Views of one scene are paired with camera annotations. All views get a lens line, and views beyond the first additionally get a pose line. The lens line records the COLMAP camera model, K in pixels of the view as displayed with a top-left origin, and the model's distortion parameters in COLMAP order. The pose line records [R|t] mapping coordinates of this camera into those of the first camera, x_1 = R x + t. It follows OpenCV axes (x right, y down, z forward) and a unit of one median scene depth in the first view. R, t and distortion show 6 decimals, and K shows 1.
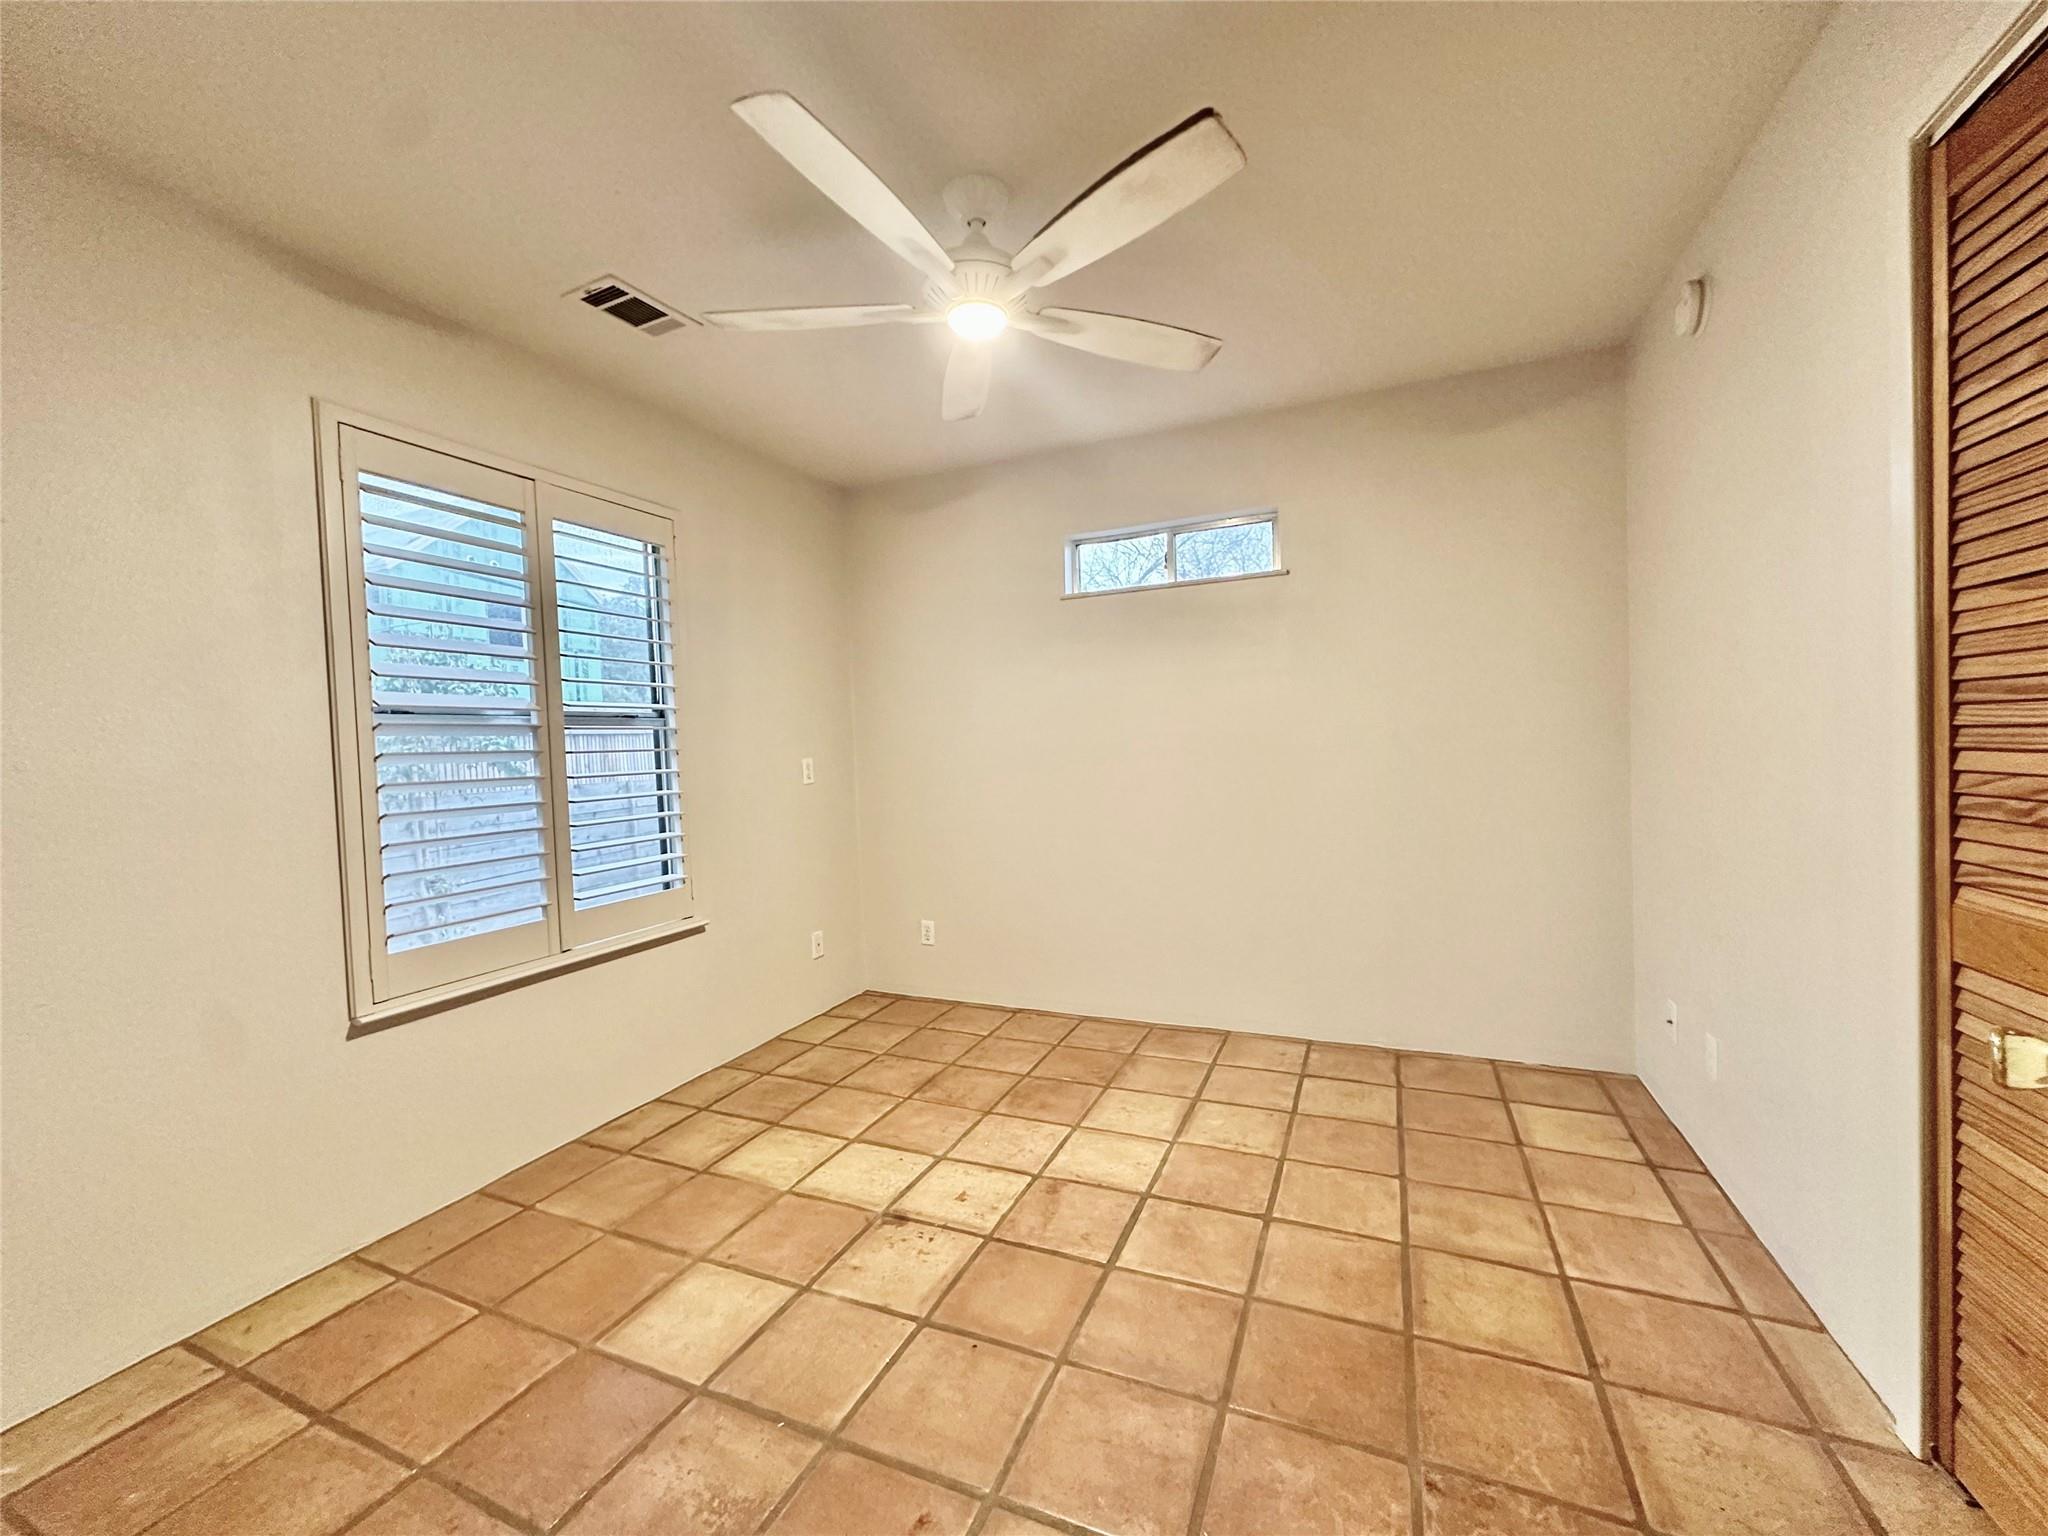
lens RADIAL K [[816.8, 0, 1023.1], [0, 816.8, 770.3], [0, 0, 1]] dist [-0.001018, -0.000296]
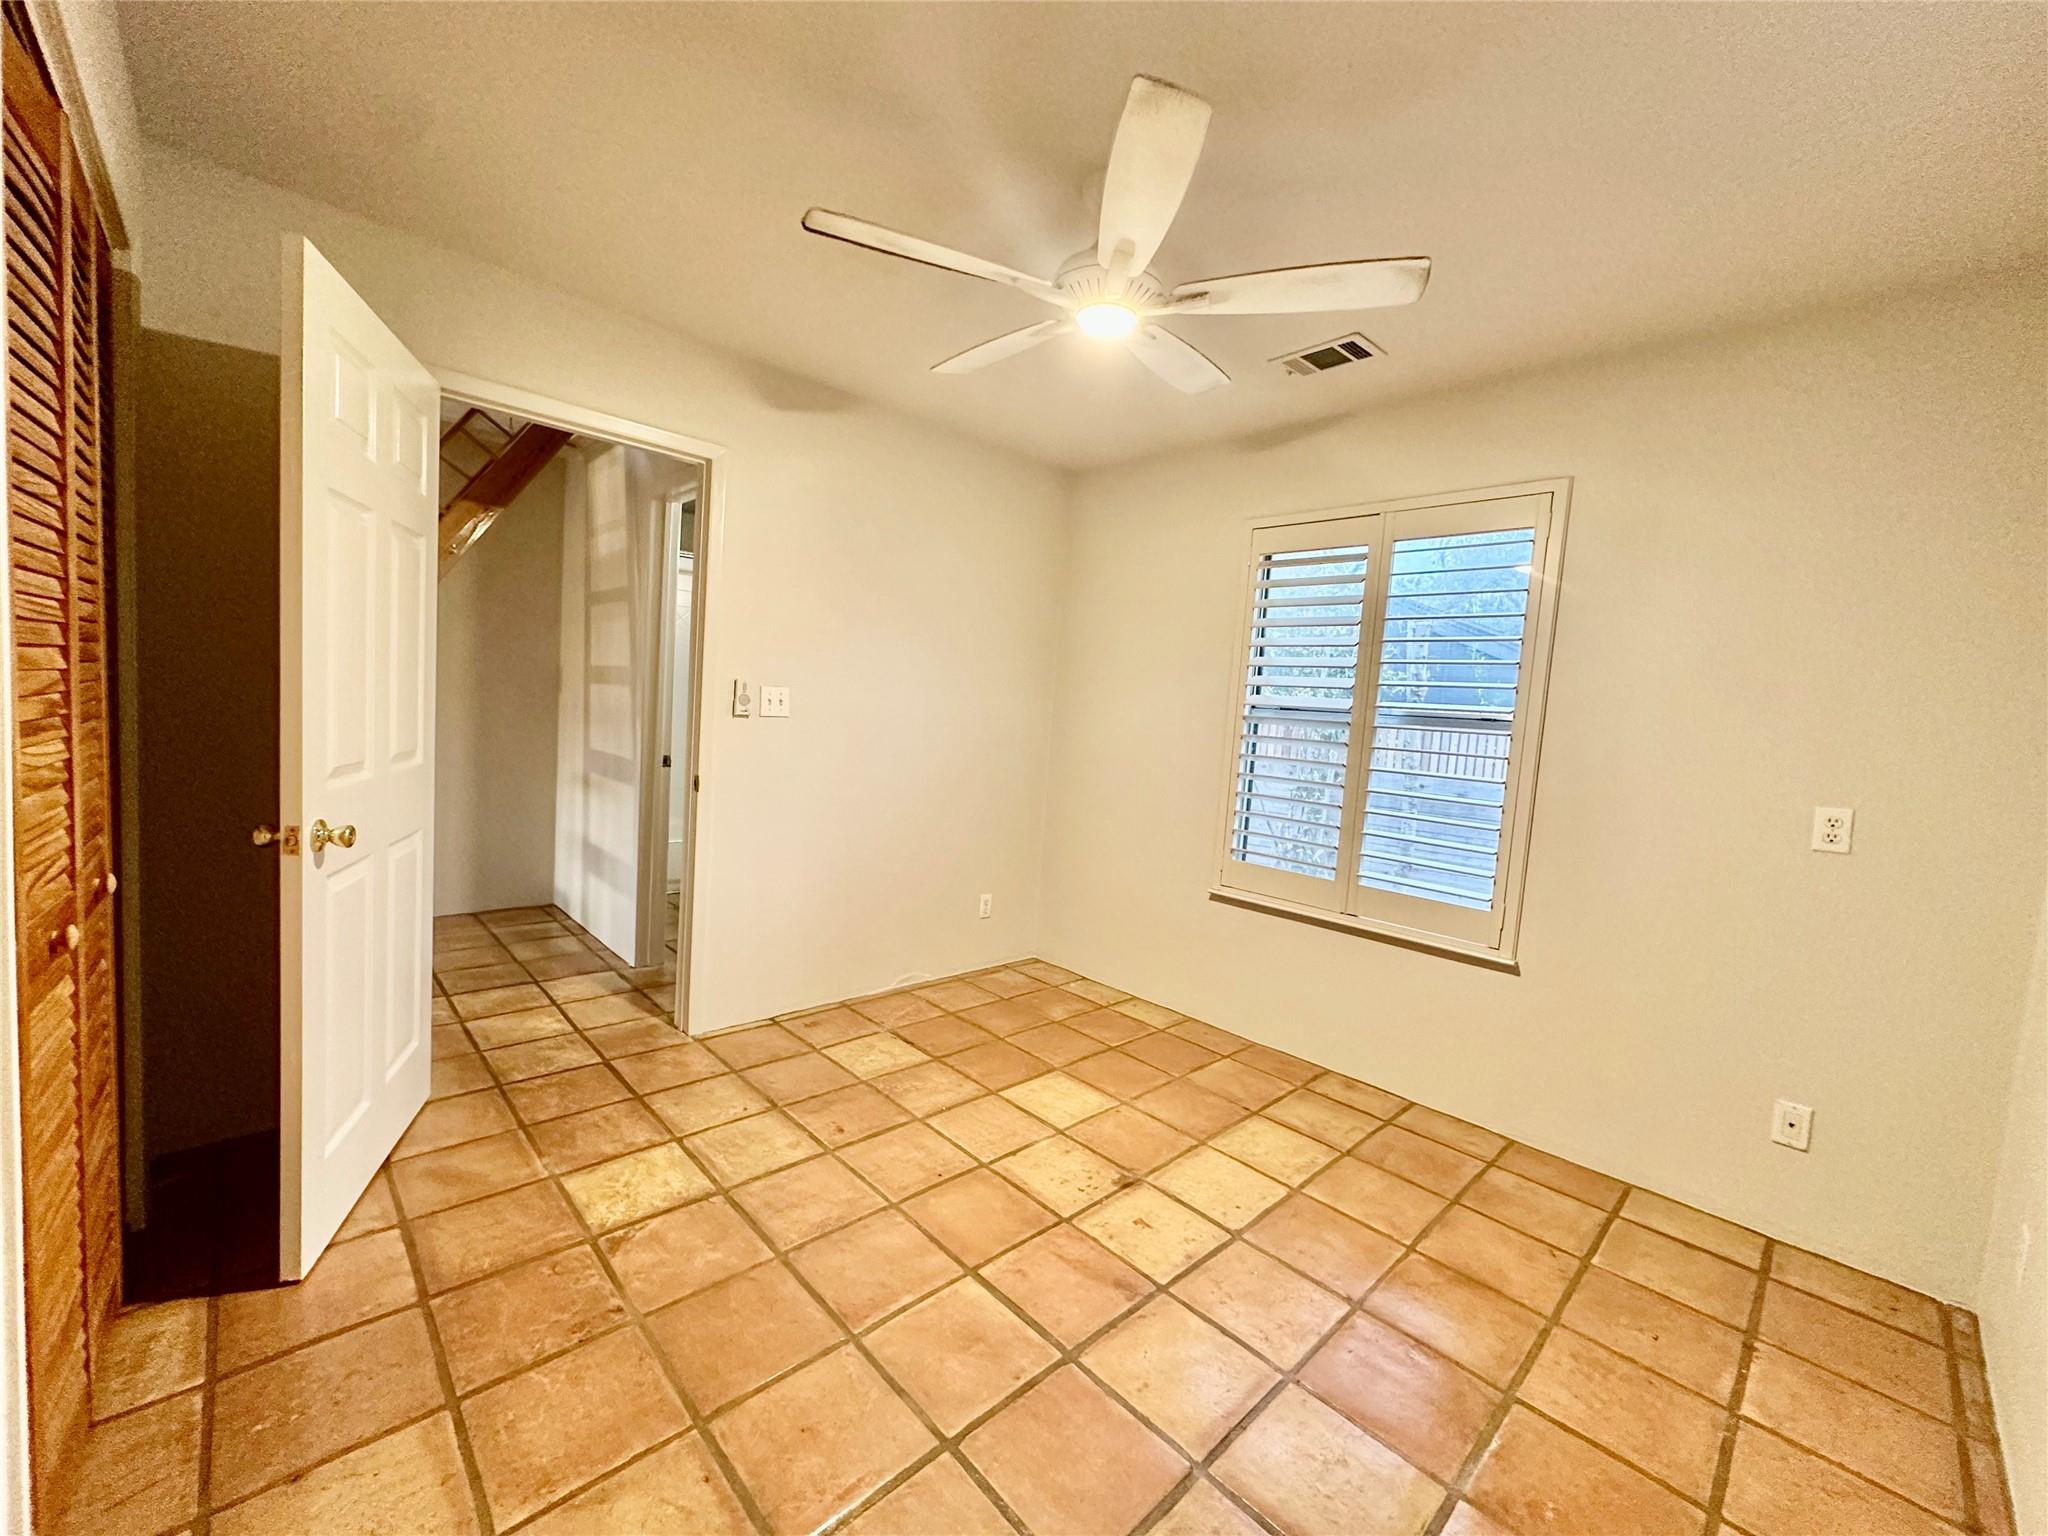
lens RADIAL K [[816.8, 0, 1023.1], [0, 816.8, 770.3], [0, 0, 1]] dist [-0.001018, -0.000296]
pose [[-0.387424, 0.081684, -0.918276, 0.775859], [-0.084495, 0.988728, 0.123600, -0.102104], [0.918021, 0.125475, -0.376156, 1.114026]]
